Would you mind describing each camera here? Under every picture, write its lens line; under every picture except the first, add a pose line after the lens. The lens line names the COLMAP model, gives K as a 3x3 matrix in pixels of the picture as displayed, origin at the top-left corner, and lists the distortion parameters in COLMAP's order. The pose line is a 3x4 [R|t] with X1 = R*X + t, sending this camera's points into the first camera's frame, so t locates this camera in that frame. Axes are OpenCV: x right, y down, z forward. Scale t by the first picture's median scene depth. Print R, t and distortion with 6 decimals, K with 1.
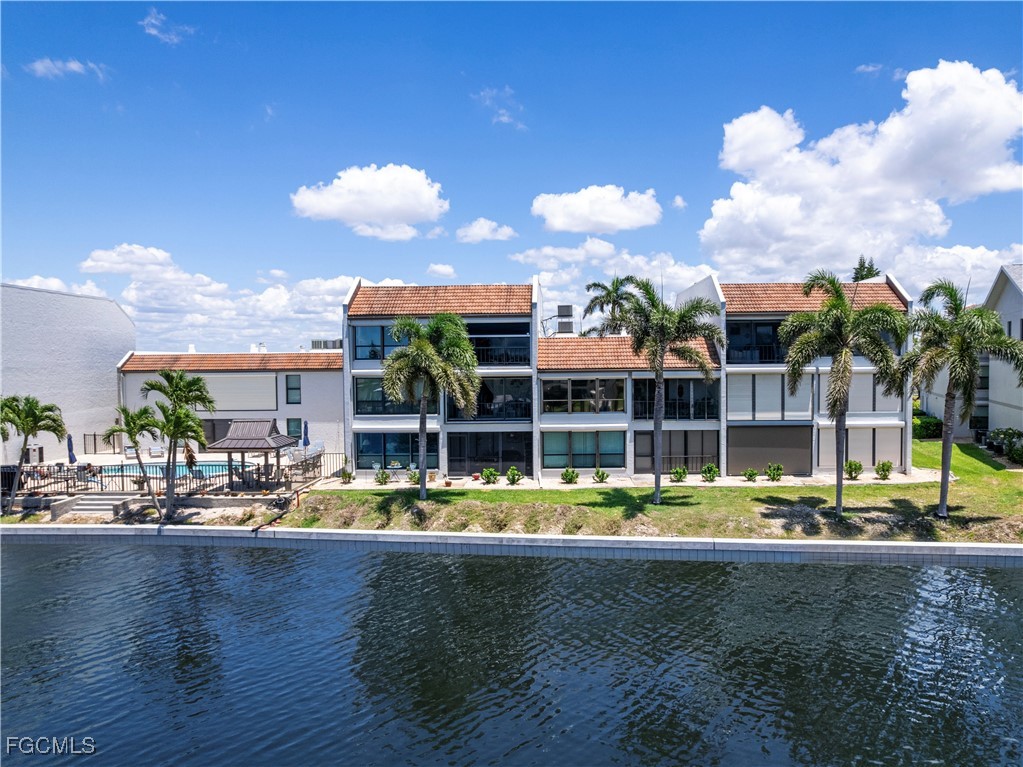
lens RADIAL K [[739.5, 0, 550.5], [0, 739.5, 388.4], [0, 0, 1]] dist [-0.063844, 0.042836]
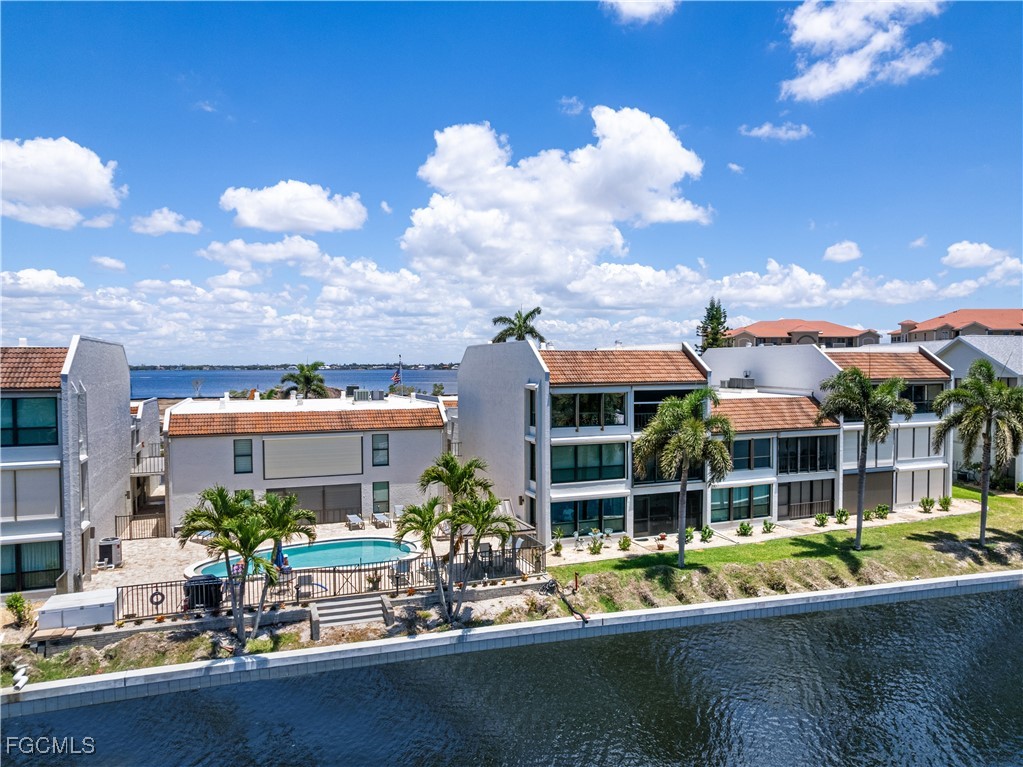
lens RADIAL K [[739.5, 0, 553.5], [0, 739.5, 381.6], [0, 0, 1]] dist [-0.063844, 0.042836]
pose [[0.917785, -0.002671, 0.397069, -0.657728], [0.009351, 0.999845, -0.014887, -0.086402], [-0.396968, 0.017376, 0.917668, 0.094744]]
